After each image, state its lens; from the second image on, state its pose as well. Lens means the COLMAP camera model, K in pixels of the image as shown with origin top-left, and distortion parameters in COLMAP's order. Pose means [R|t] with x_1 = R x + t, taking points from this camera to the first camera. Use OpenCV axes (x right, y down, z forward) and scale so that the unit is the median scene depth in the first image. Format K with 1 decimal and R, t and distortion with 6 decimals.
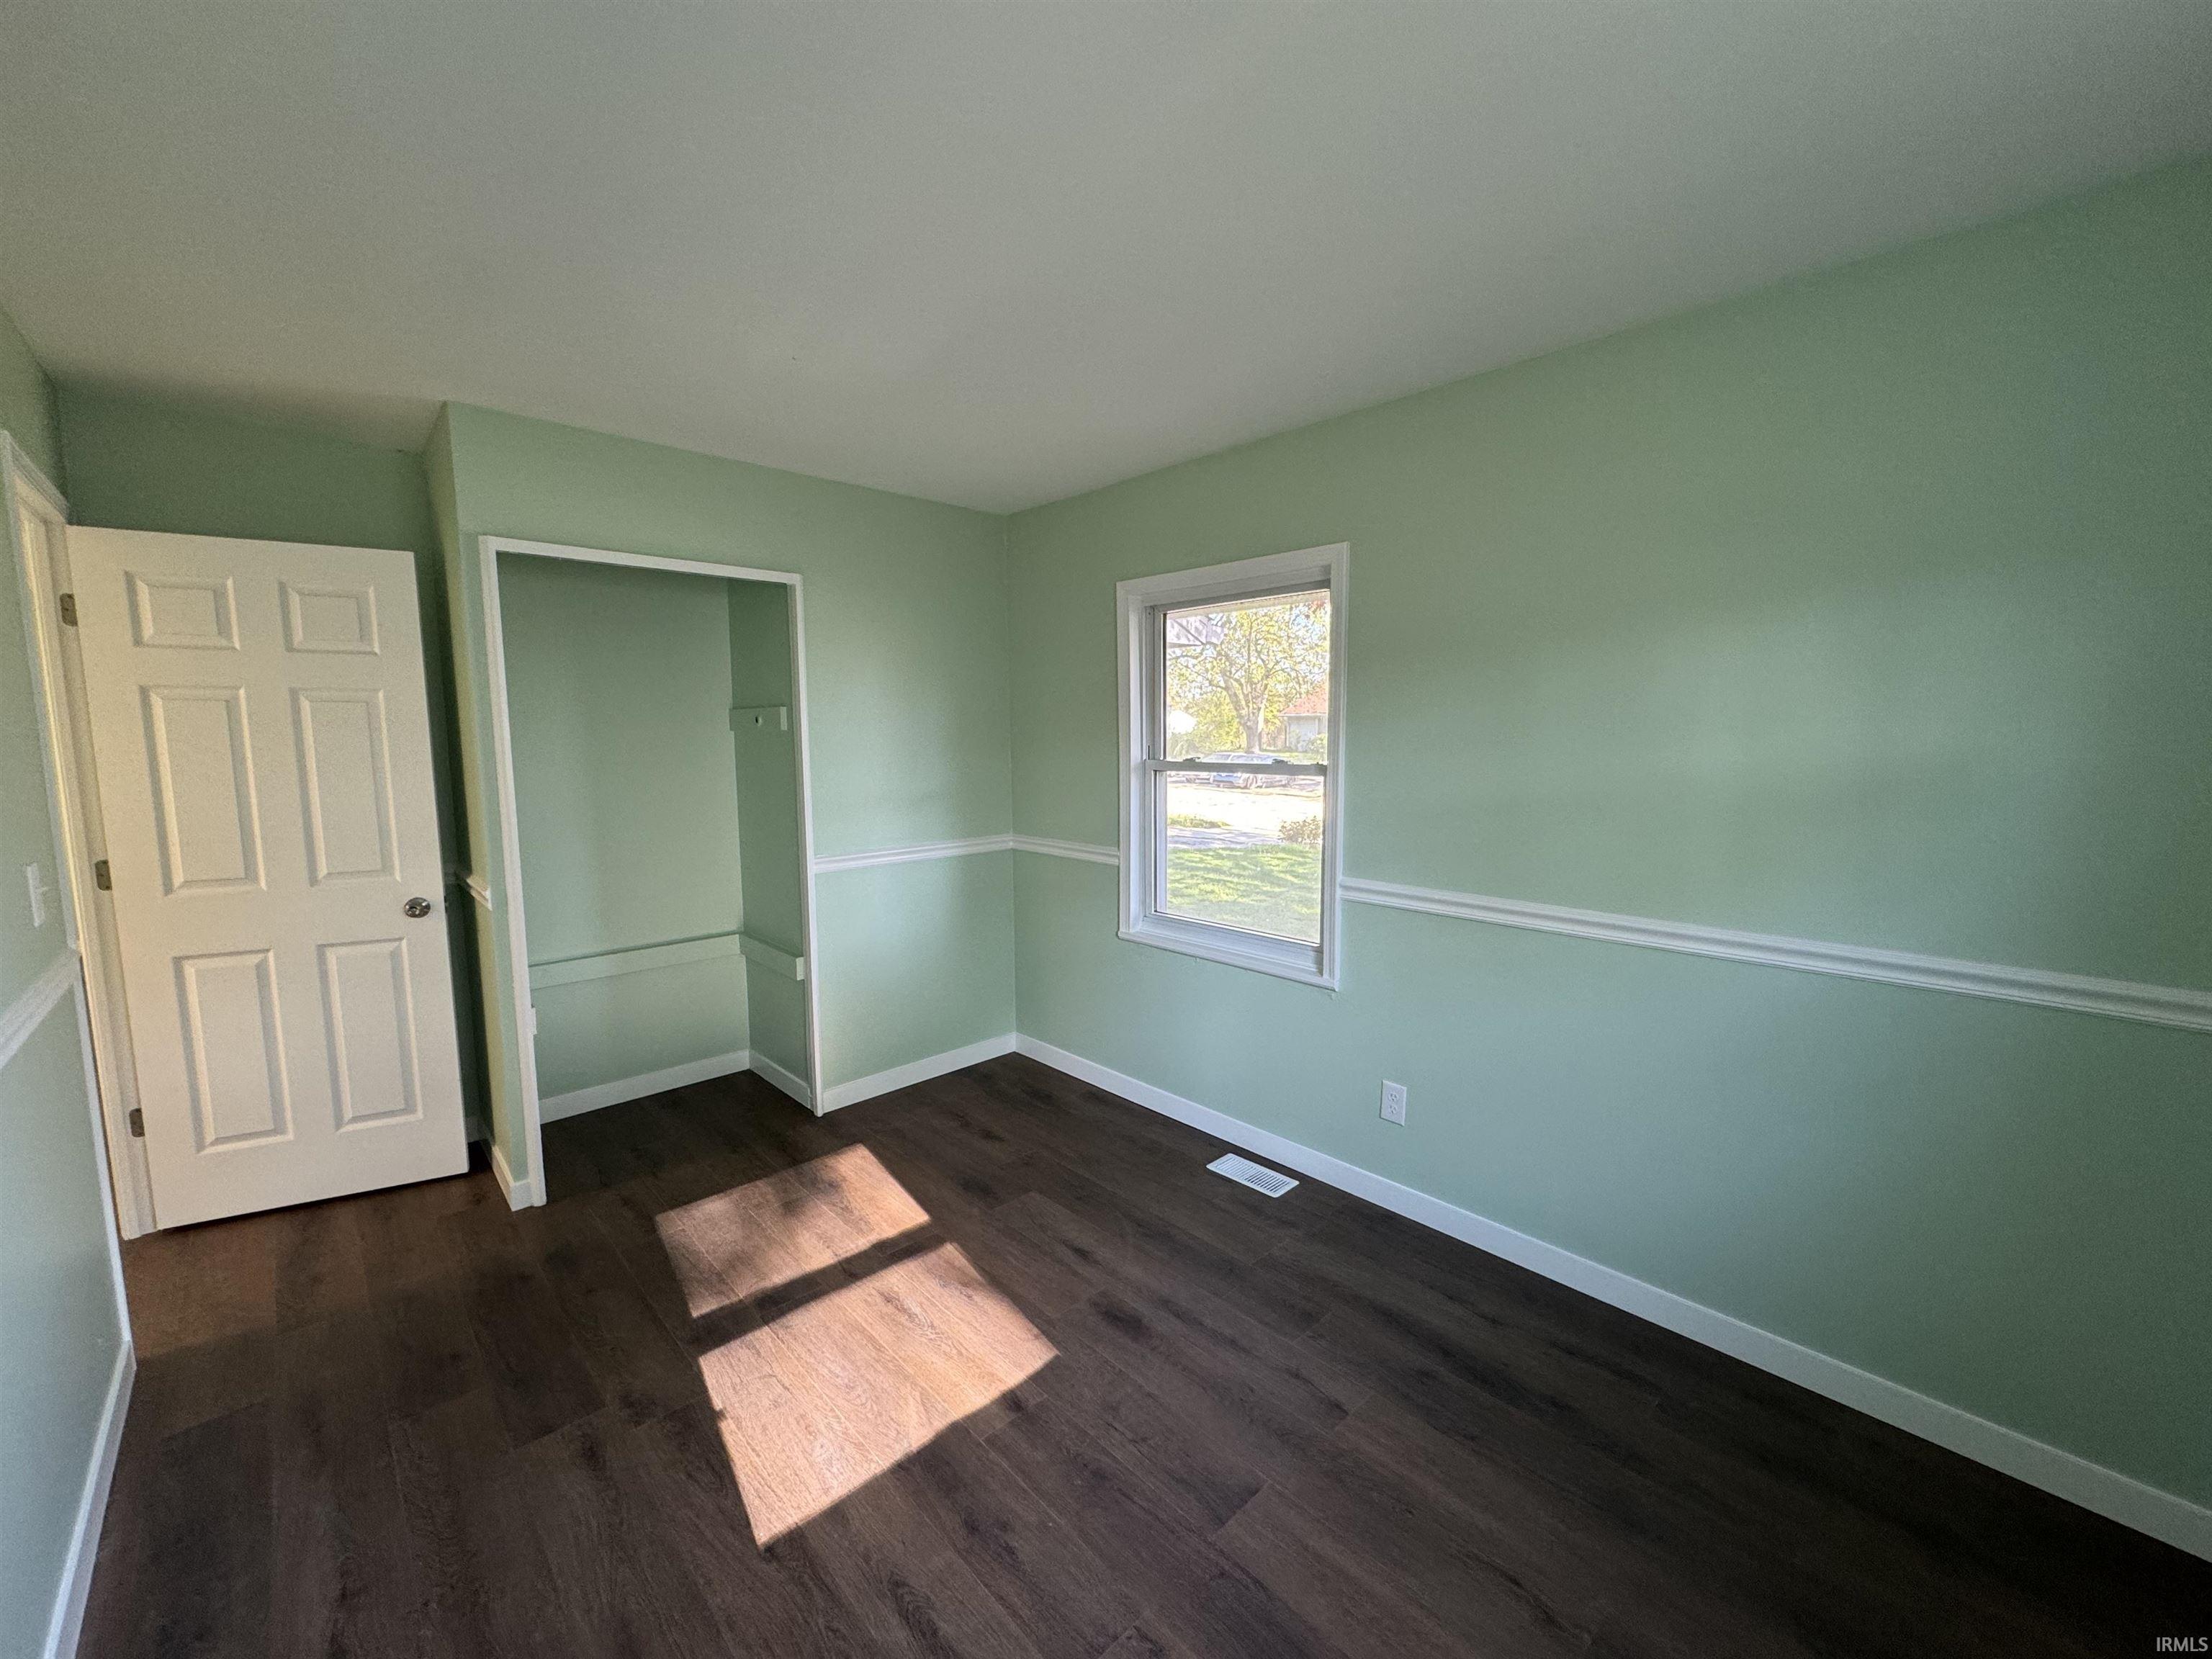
lens RADIAL K [[872.3, 0, 1104.6], [0, 872.3, 829.1], [0, 0, 1]] dist [-0.002052, 0.000064]
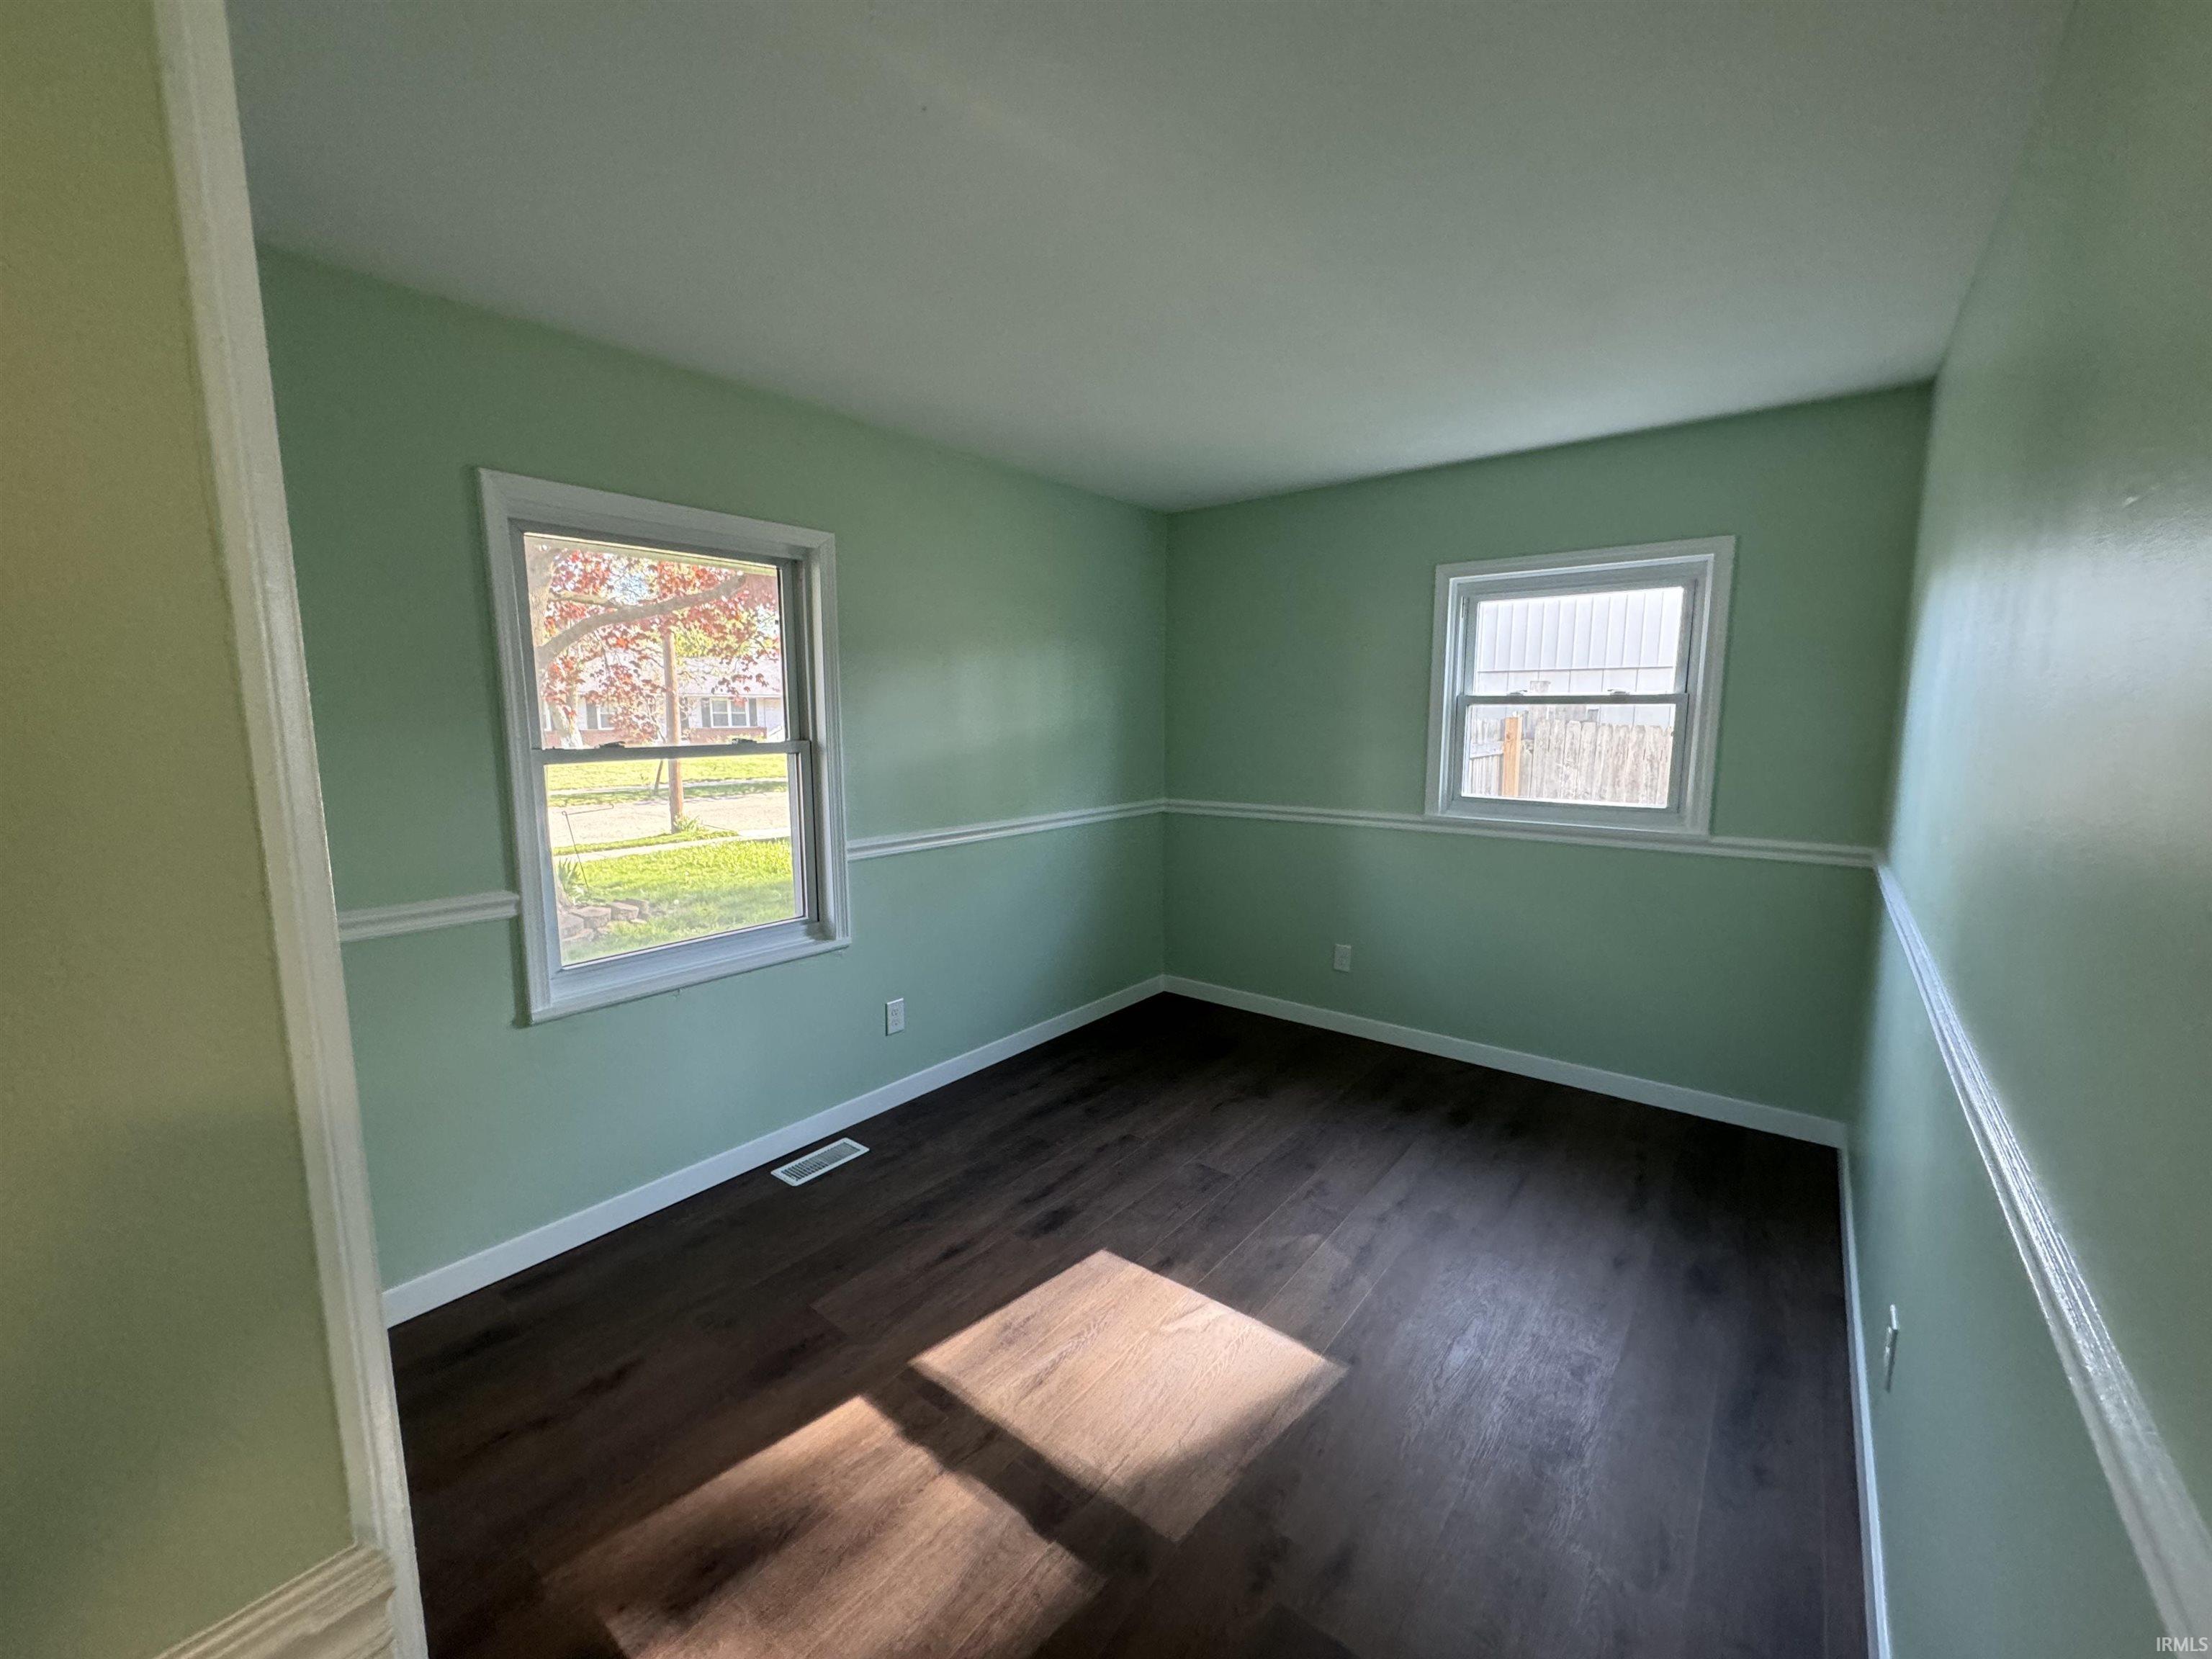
lens RADIAL K [[872.3, 0, 1105.2], [0, 872.3, 827.5], [0, 0, 1]] dist [-0.002052, 0.000064]
pose [[-0.140373, -0.134680, 0.980896, -0.983005], [0.101648, 0.983510, 0.149585, -0.109958], [-0.984867, 0.120704, -0.124368, 0.942778]]
